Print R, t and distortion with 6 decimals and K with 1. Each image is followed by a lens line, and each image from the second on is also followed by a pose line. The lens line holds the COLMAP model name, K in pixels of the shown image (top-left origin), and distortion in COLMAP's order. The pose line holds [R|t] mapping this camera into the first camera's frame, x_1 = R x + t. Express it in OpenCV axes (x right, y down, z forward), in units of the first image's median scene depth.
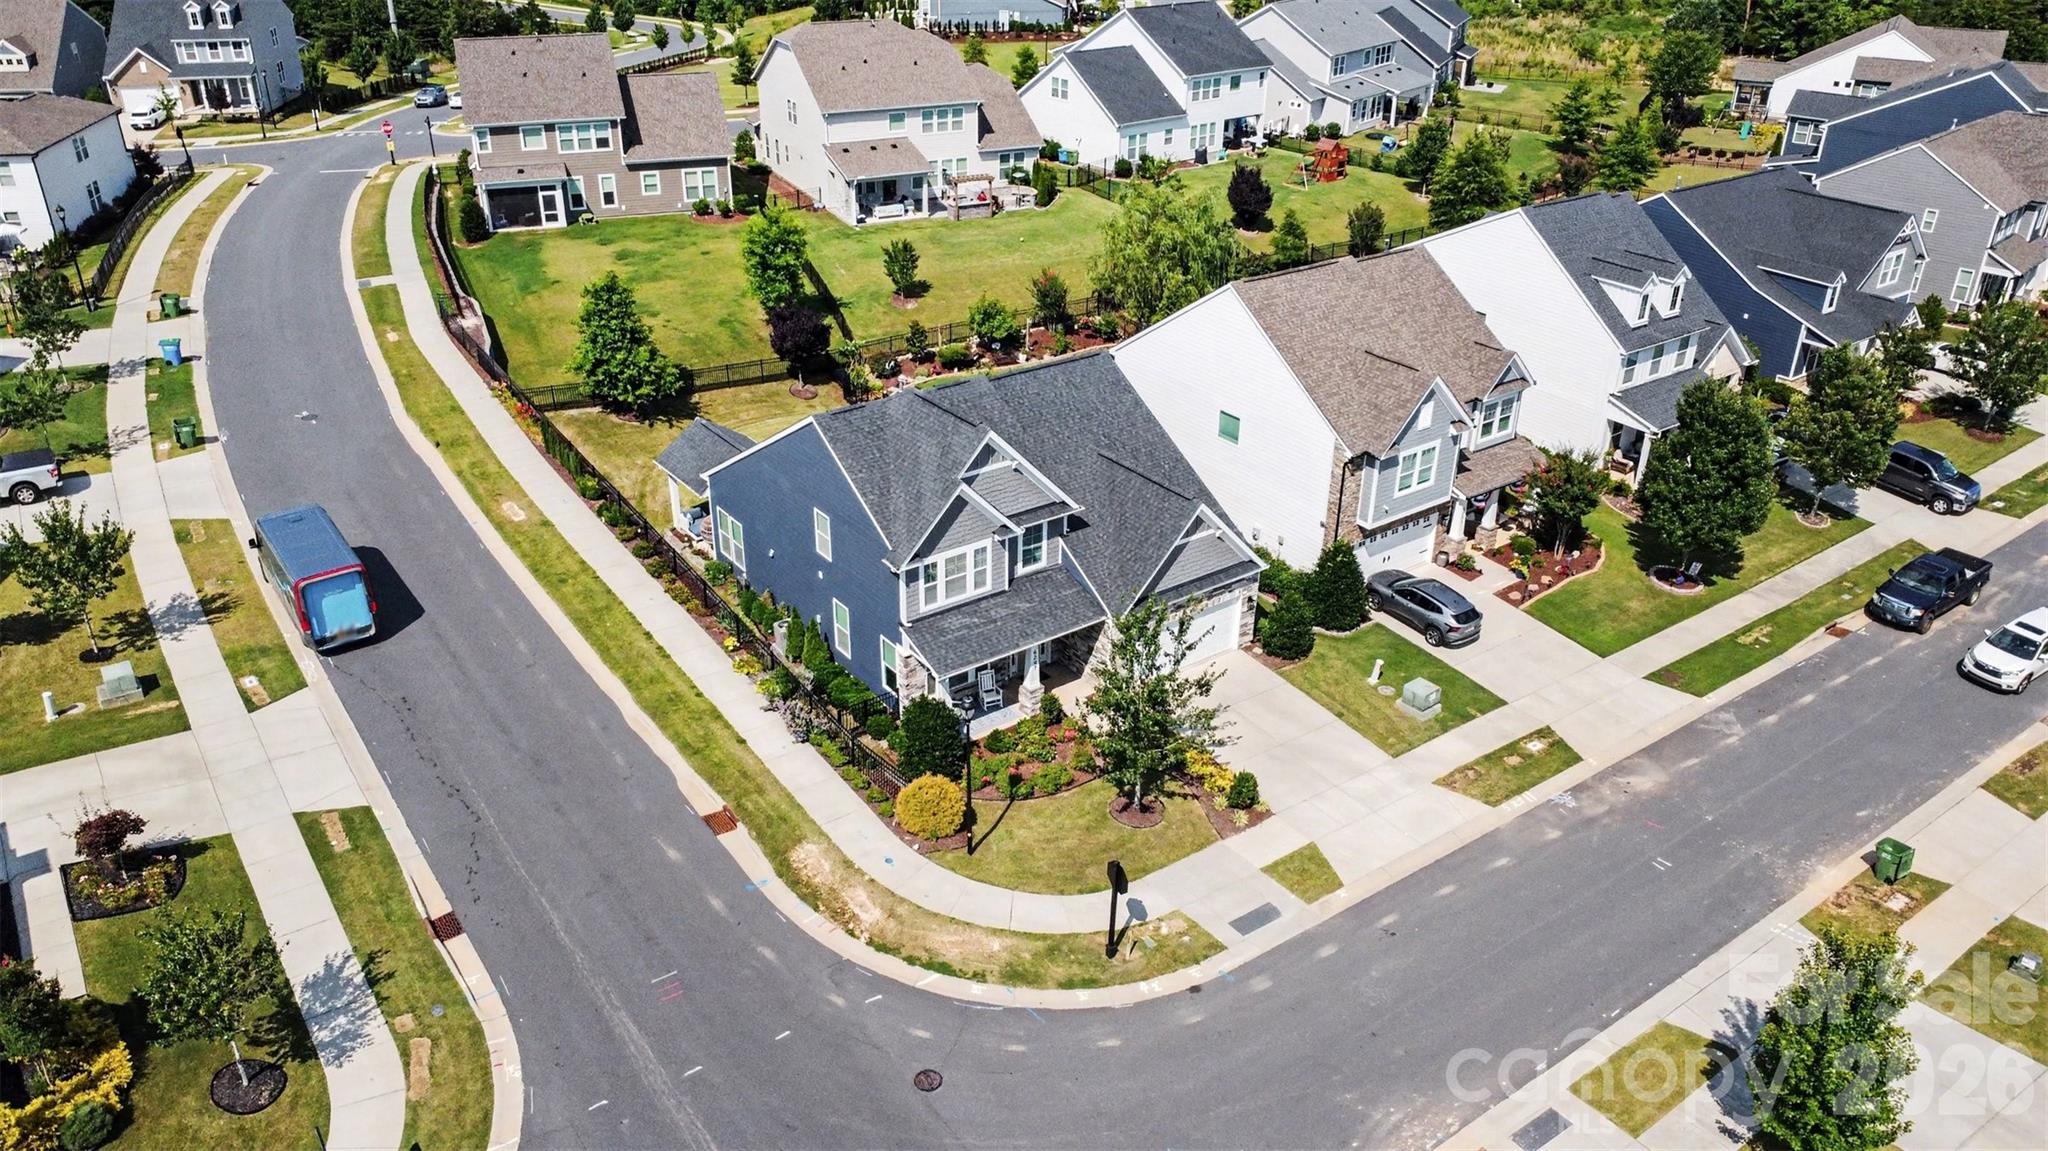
lens RADIAL K [[1487.2, 0, 1024.0], [0, 1487.2, 575.5], [0, 0, 1]] dist [-0.010741, -0.009304]
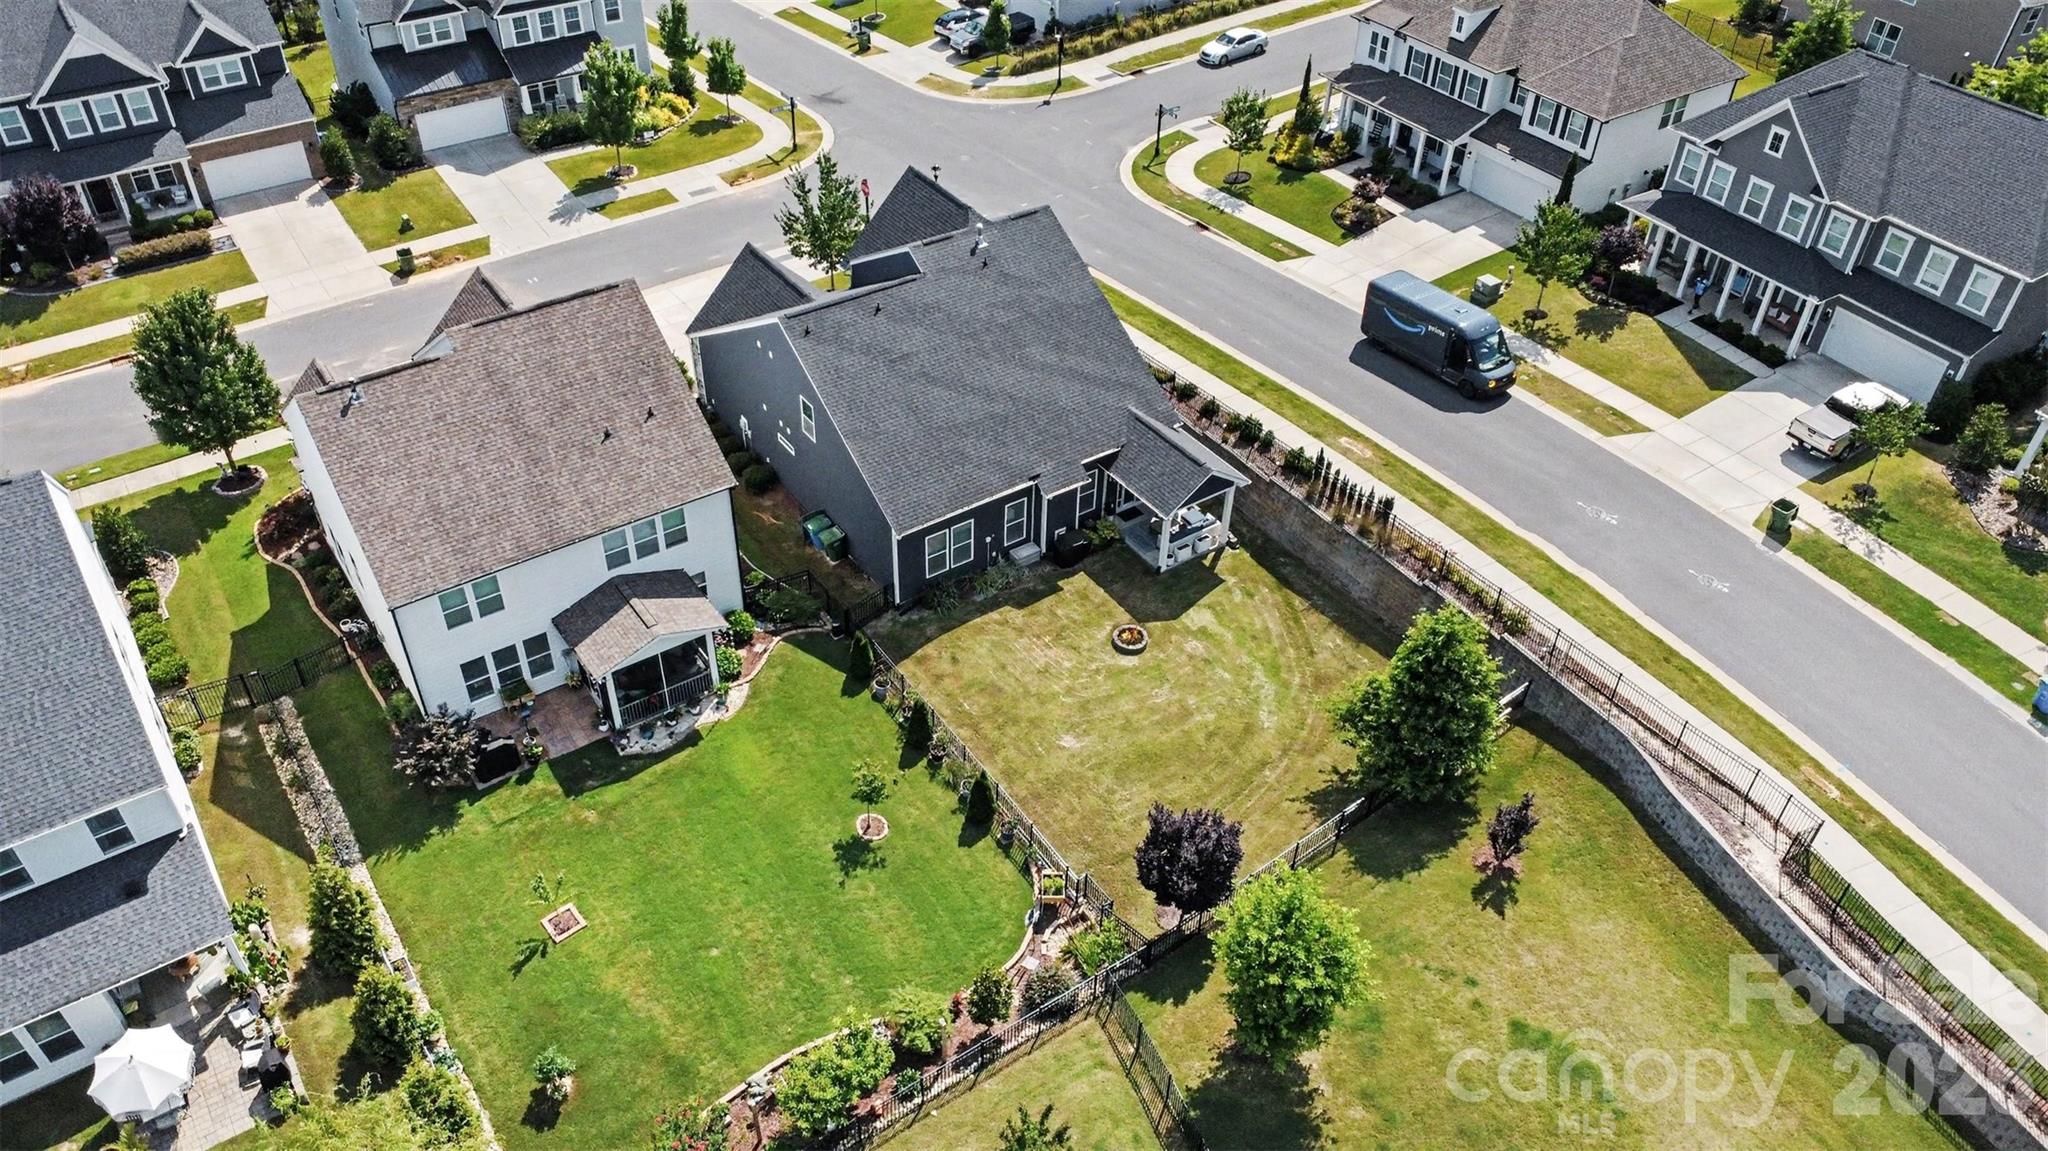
lens RADIAL K [[1487.2, 0, 1024.0], [0, 1487.2, 575.5], [0, 0, 1]] dist [-0.010741, -0.009304]
pose [[-0.999078, -0.035004, -0.024840, -0.094860], [-0.036091, 0.371849, 0.927591, -1.137294], [-0.023232, 0.927633, -0.372769, 1.723956]]
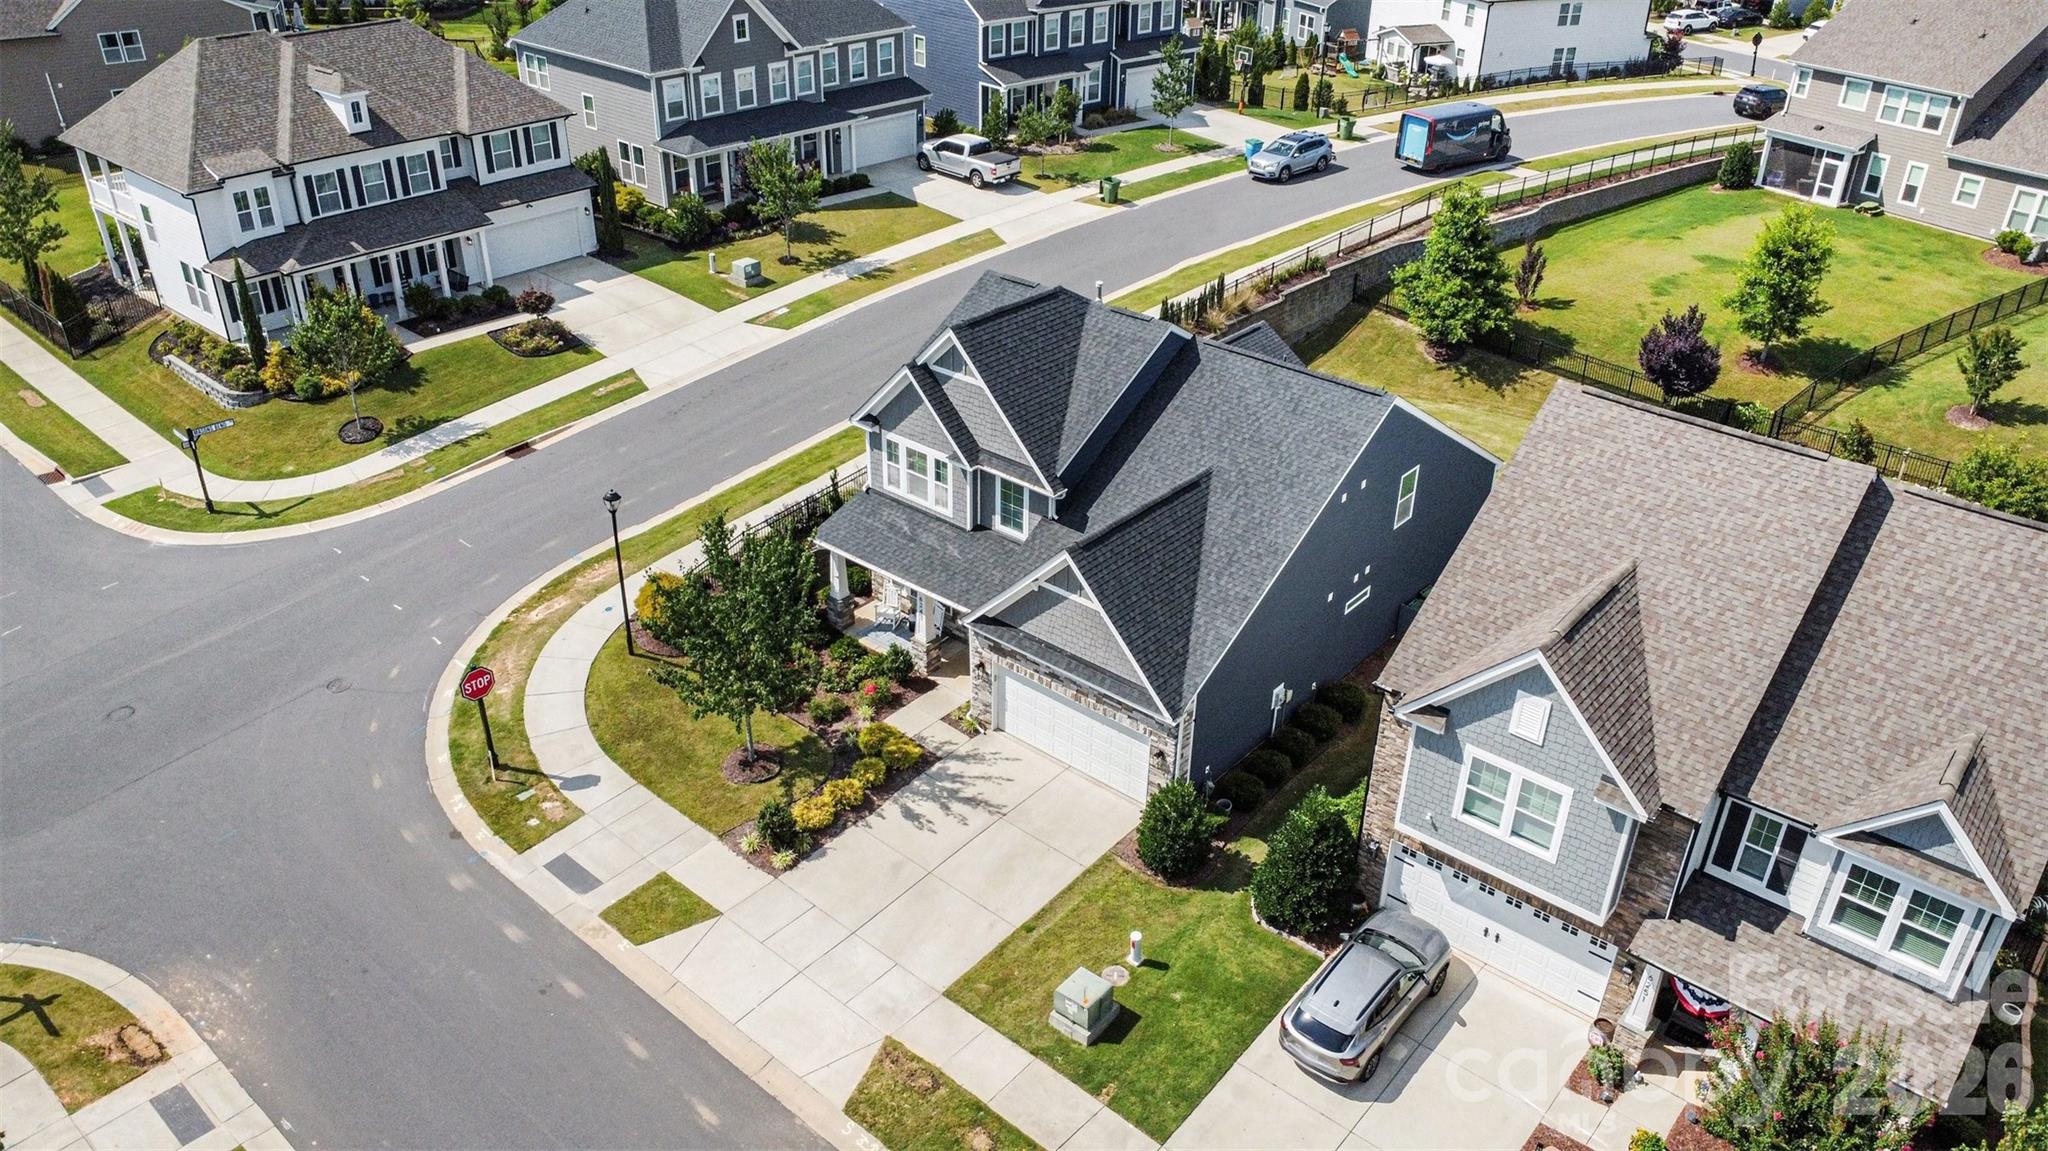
lens RADIAL K [[1487.2, 0, 1024.0], [0, 1487.2, 575.5], [0, 0, 1]] dist [-0.010741, -0.009304]
pose [[0.228165, 0.480006, -0.847074, 0.719571], [-0.464249, 0.818385, 0.338701, -0.269010], [0.855812, 0.315974, 0.409569, 0.685560]]
